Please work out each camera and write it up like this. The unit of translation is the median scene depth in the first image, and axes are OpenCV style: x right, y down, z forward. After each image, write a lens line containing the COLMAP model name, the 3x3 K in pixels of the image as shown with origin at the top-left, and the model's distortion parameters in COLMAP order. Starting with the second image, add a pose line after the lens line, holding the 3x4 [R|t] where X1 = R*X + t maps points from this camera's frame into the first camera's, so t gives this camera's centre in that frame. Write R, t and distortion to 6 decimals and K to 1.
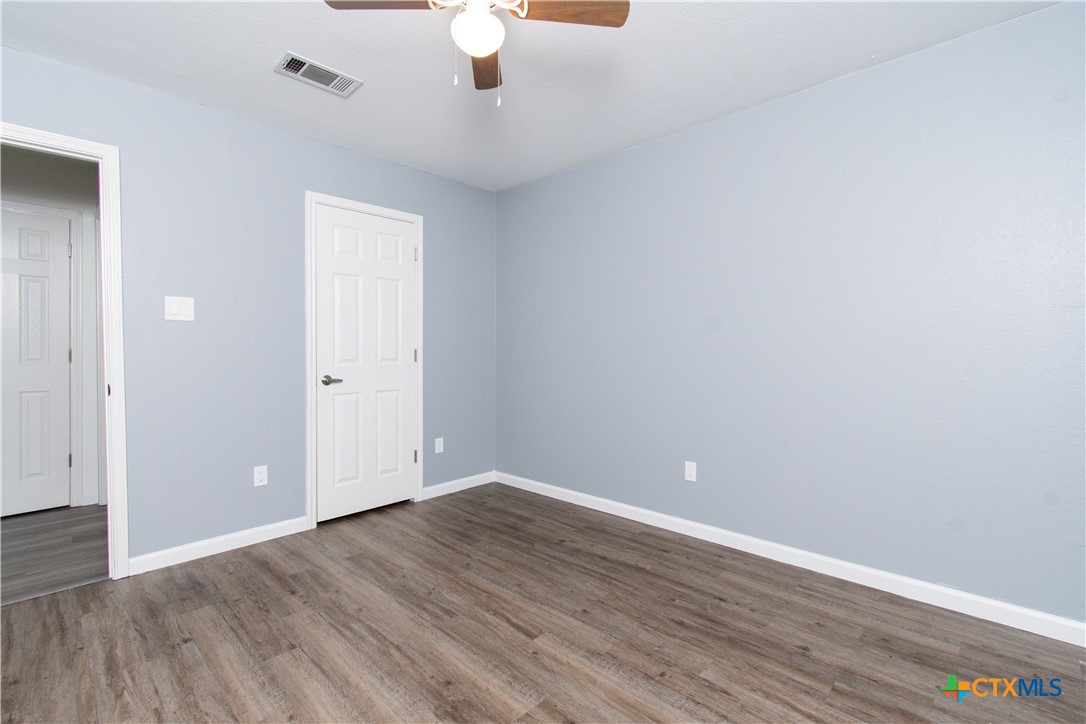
lens RADIAL K [[494.6, 0, 535.5], [0, 494.6, 349.3], [0, 0, 1]] dist [-0.000033, -0.000381]
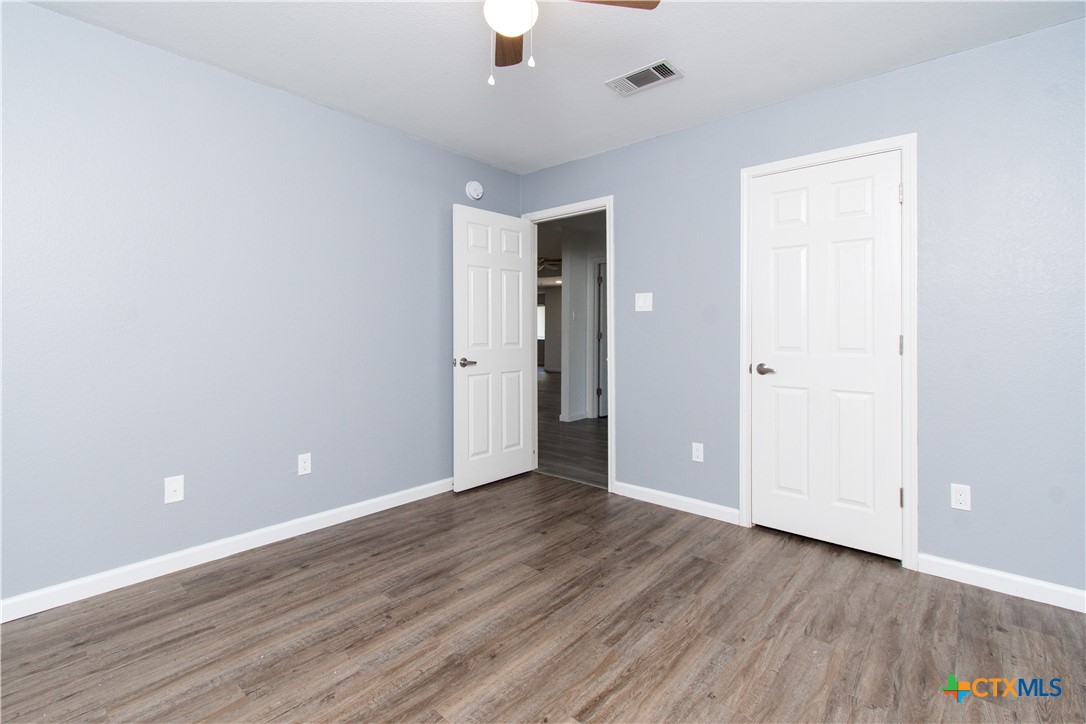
lens RADIAL K [[499.2, 0, 538.0], [0, 499.2, 323.0], [0, 0, 1]] dist [0.000873, -0.000329]
pose [[0.041011, -0.016793, -0.999018, 0.588541], [-0.006441, 0.999834, -0.017071, -0.003321], [0.999138, 0.007135, 0.040896, 0.697957]]
